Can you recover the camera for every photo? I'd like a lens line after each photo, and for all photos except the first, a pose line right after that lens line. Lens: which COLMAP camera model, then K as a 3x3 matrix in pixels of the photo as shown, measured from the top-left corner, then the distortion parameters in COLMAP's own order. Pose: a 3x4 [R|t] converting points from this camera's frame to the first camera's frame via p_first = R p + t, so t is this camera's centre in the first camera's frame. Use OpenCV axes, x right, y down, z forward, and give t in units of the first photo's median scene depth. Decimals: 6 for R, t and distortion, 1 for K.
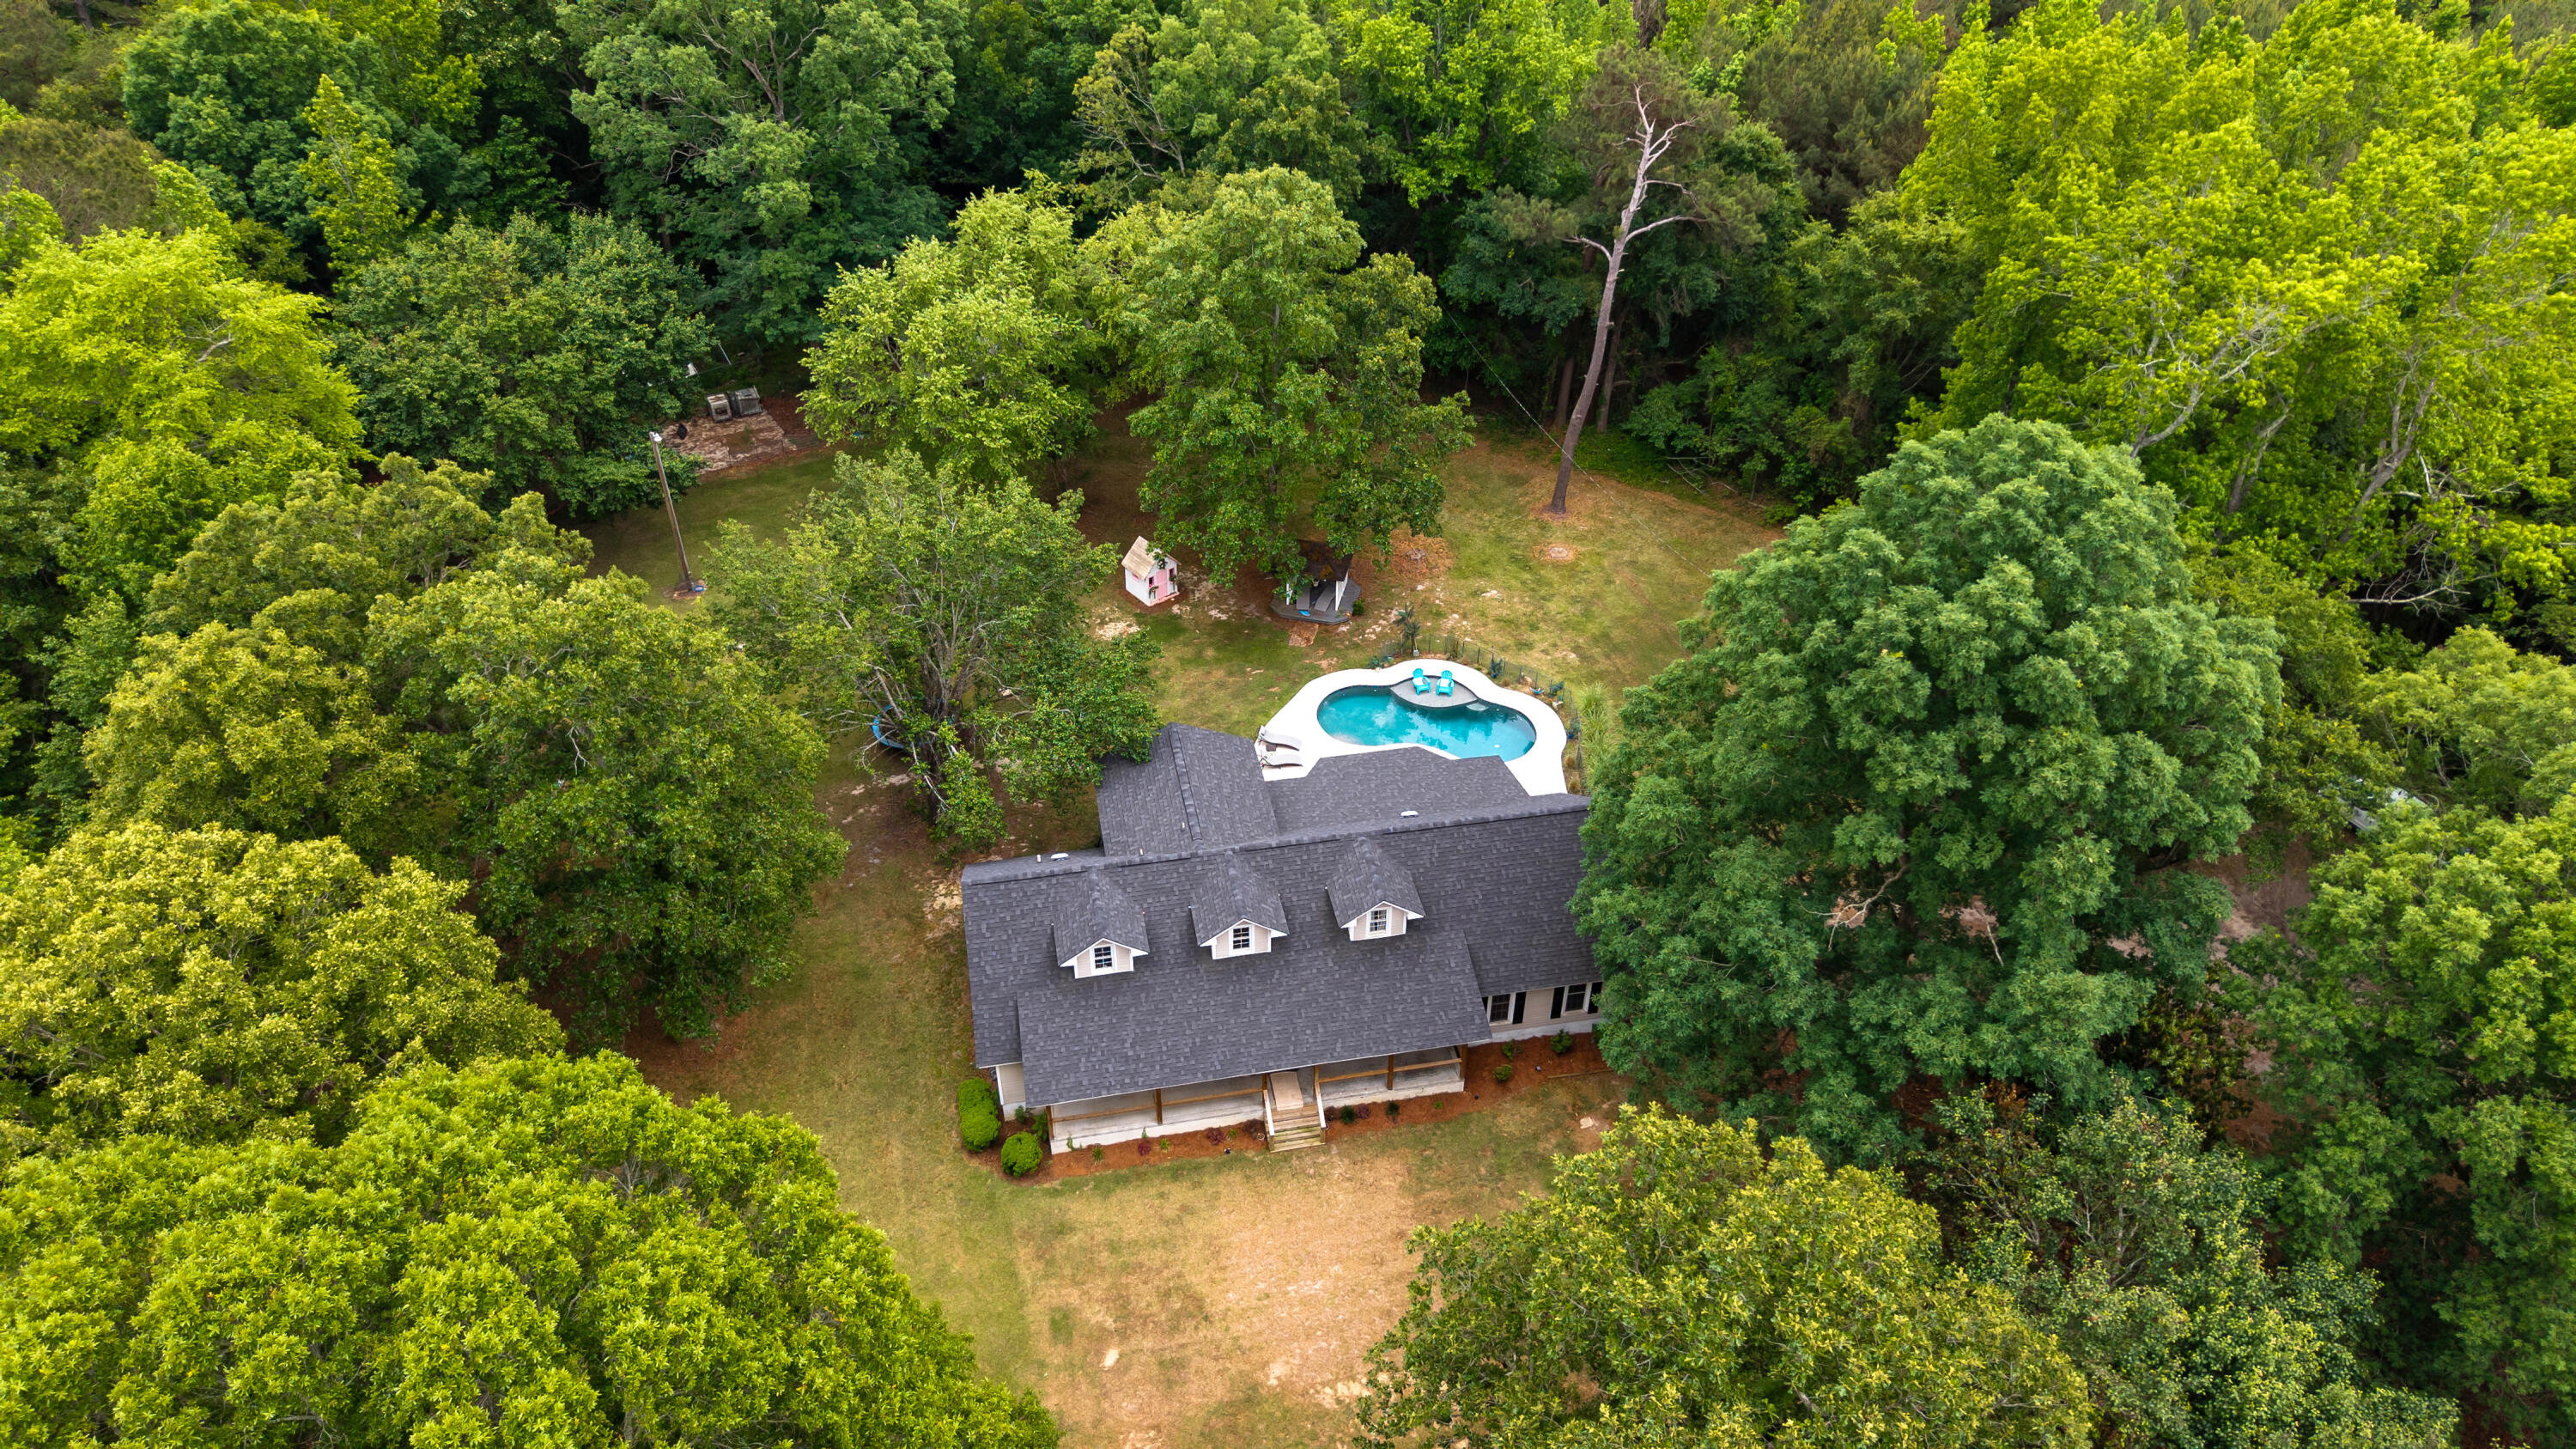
lens RADIAL K [[1737.3, 0, 1297.2], [0, 1737.3, 730.8], [0, 0, 1]] dist [0.001025, -0.007837]
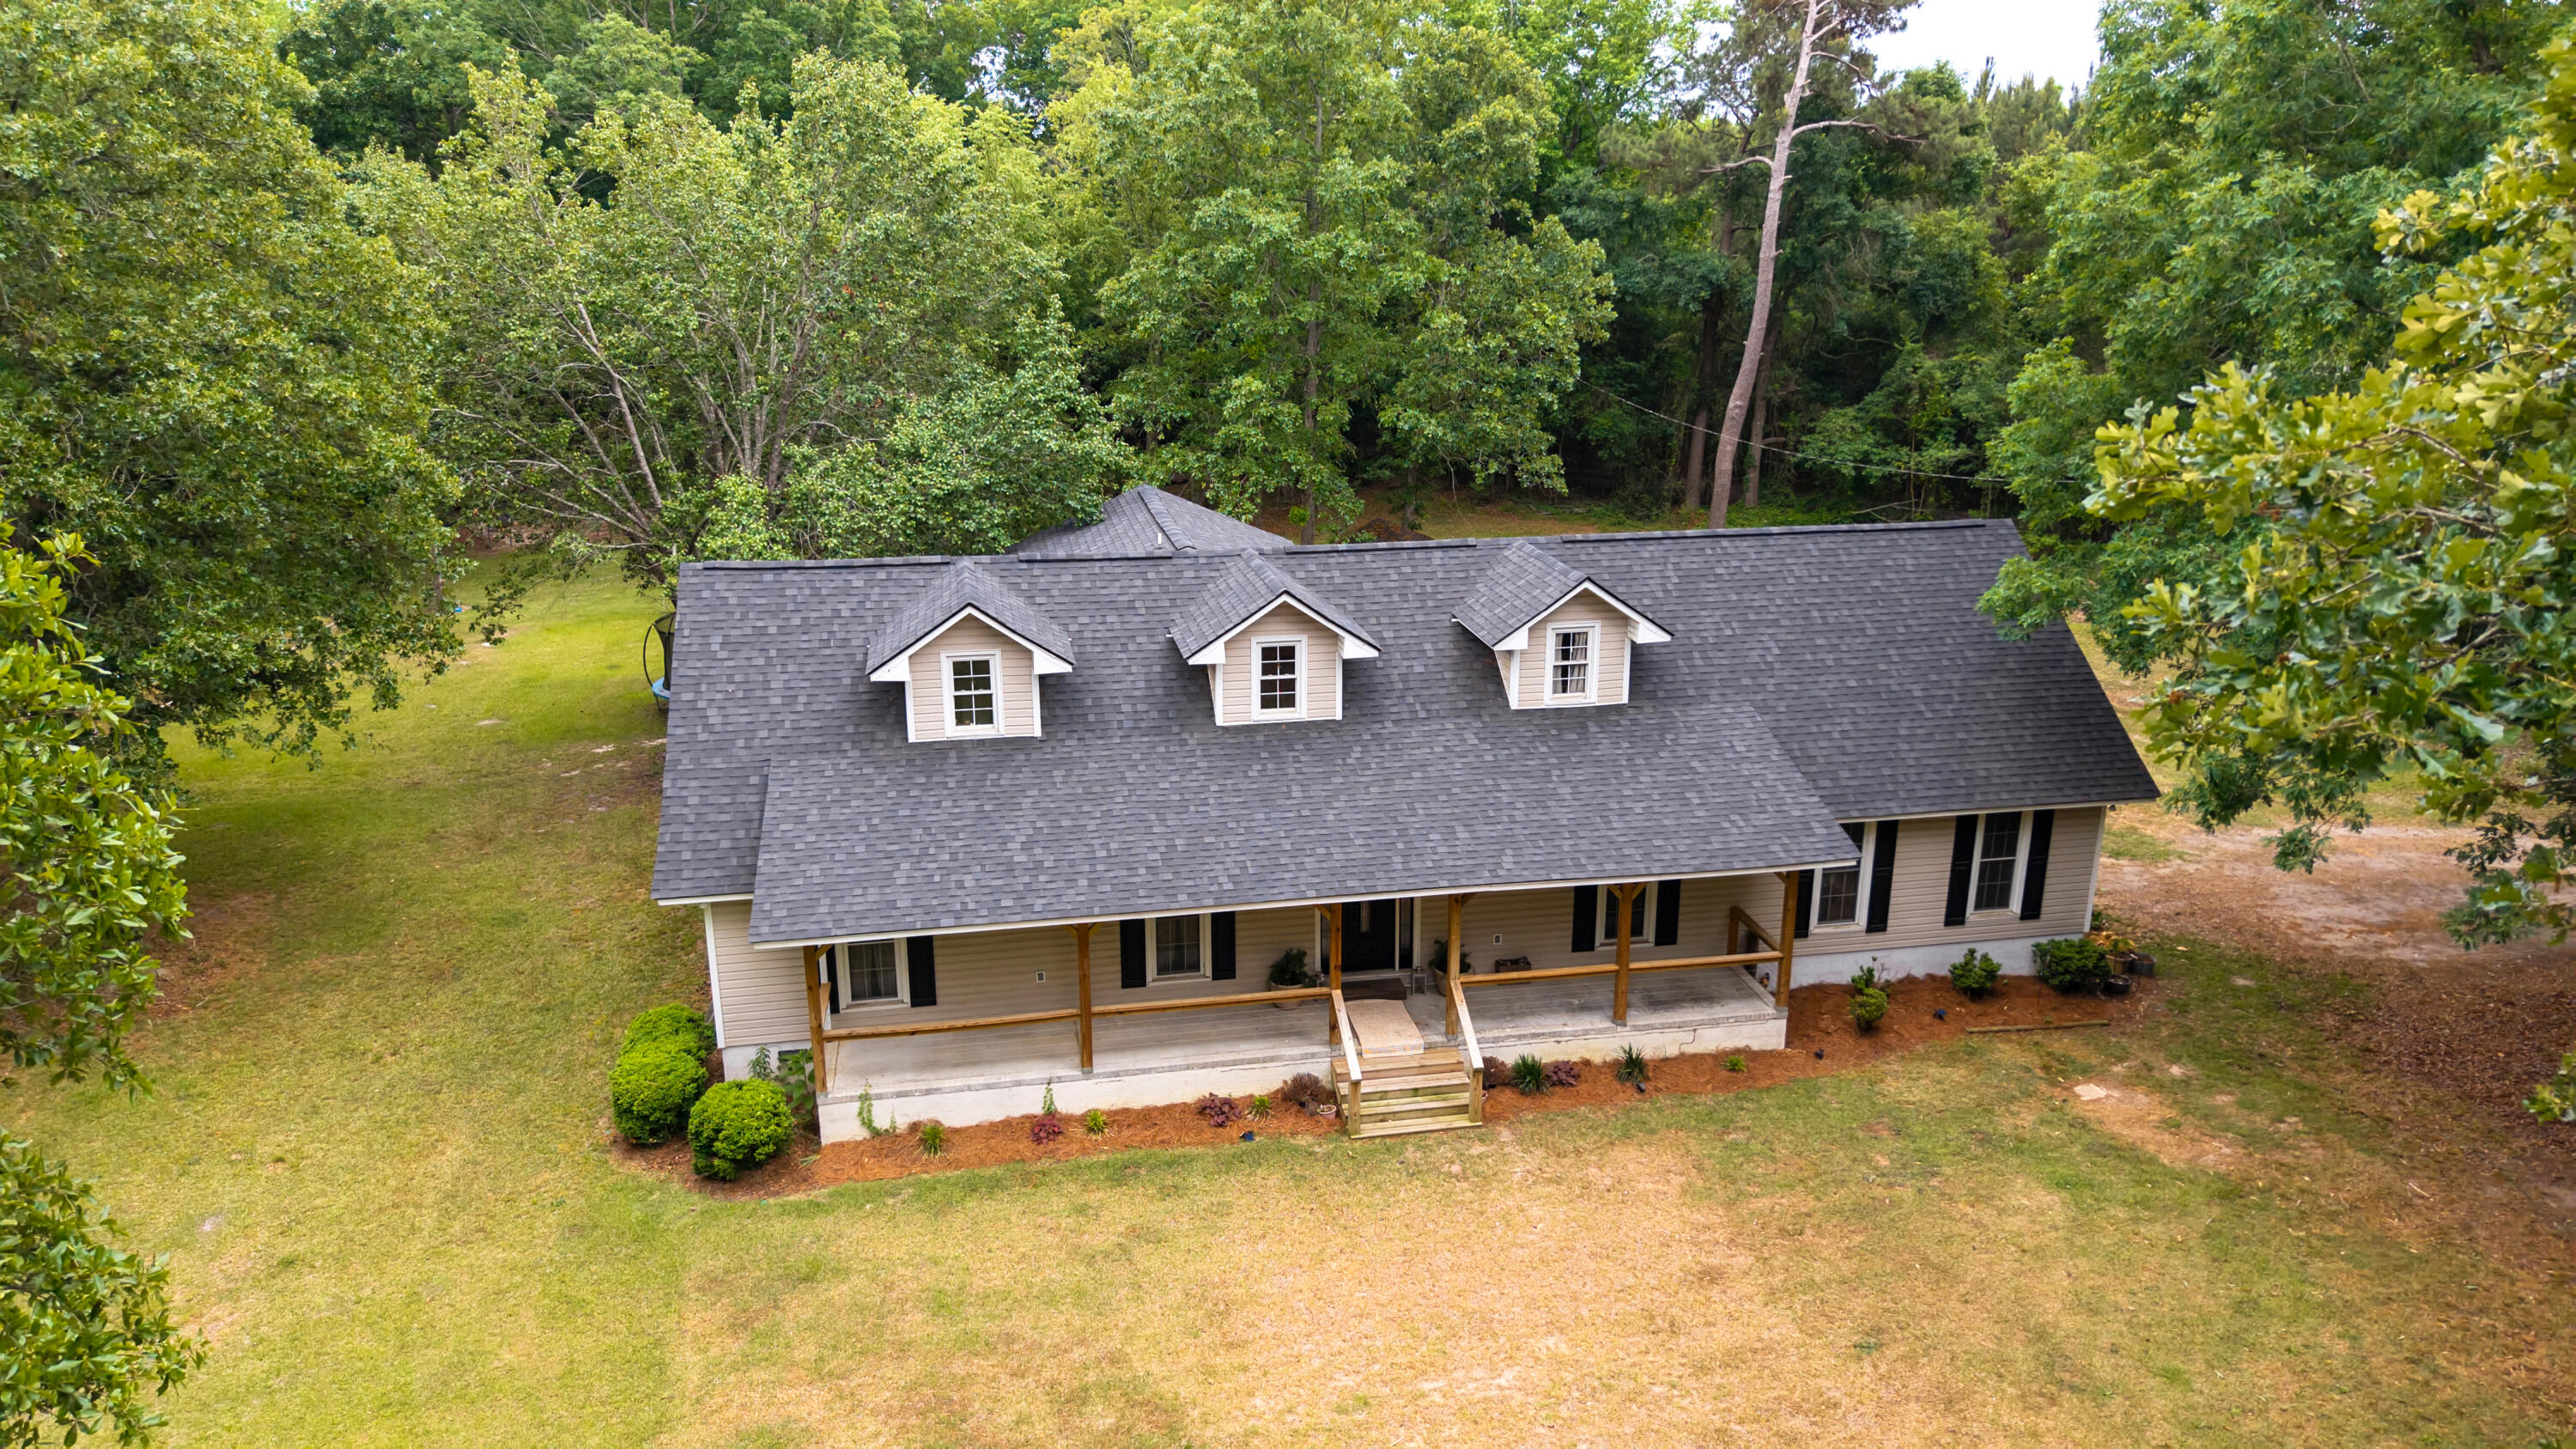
lens RADIAL K [[1737.3, 0, 1282.3], [0, 1737.3, 737.9], [0, 0, 1]] dist [0.001025, -0.007837]
pose [[0.999907, -0.009503, -0.009735, -0.021362], [0.005337, 0.932216, -0.361864, 0.238808], [0.012514, 0.361779, 0.932180, 0.458492]]
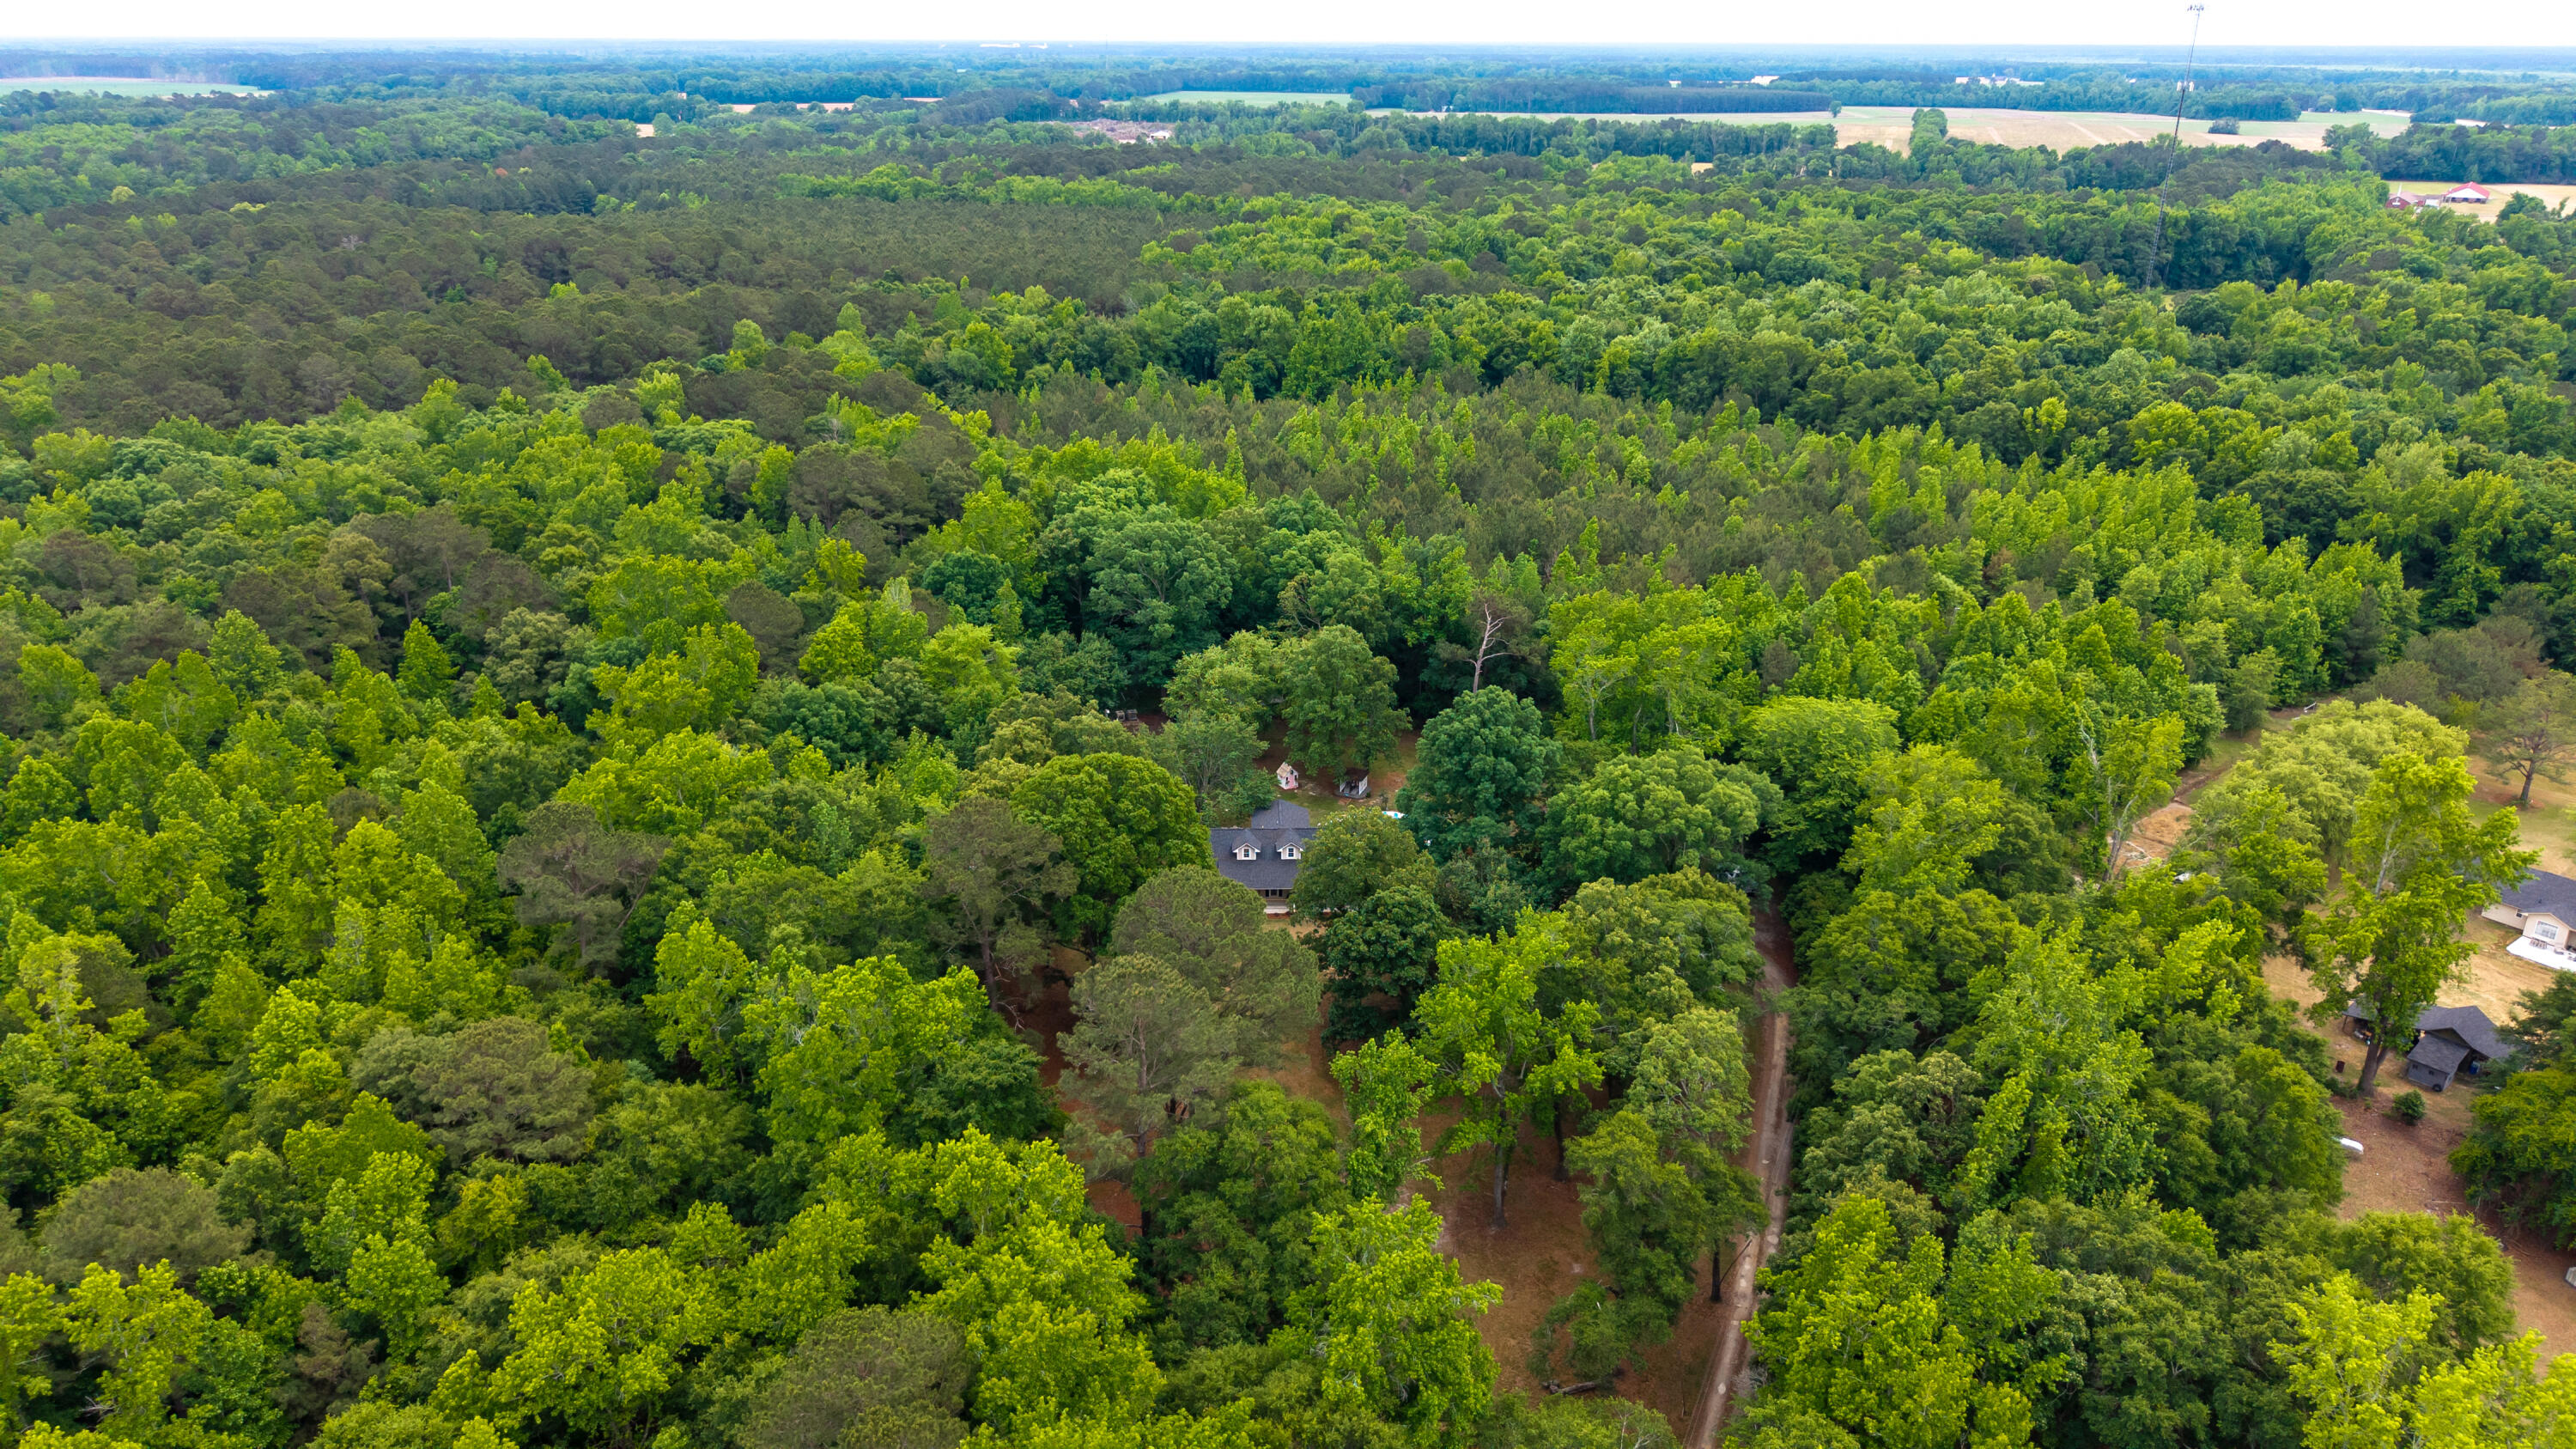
lens RADIAL K [[1737.3, 0, 1284.9], [0, 1737.3, 720.3], [0, 0, 1]] dist [0.001025, -0.007837]
pose [[0.985931, 0.054744, -0.157934, 0.349388], [-0.096955, 0.956959, -0.273550, 0.598530], [0.136161, 0.285014, 0.948803, -1.626924]]
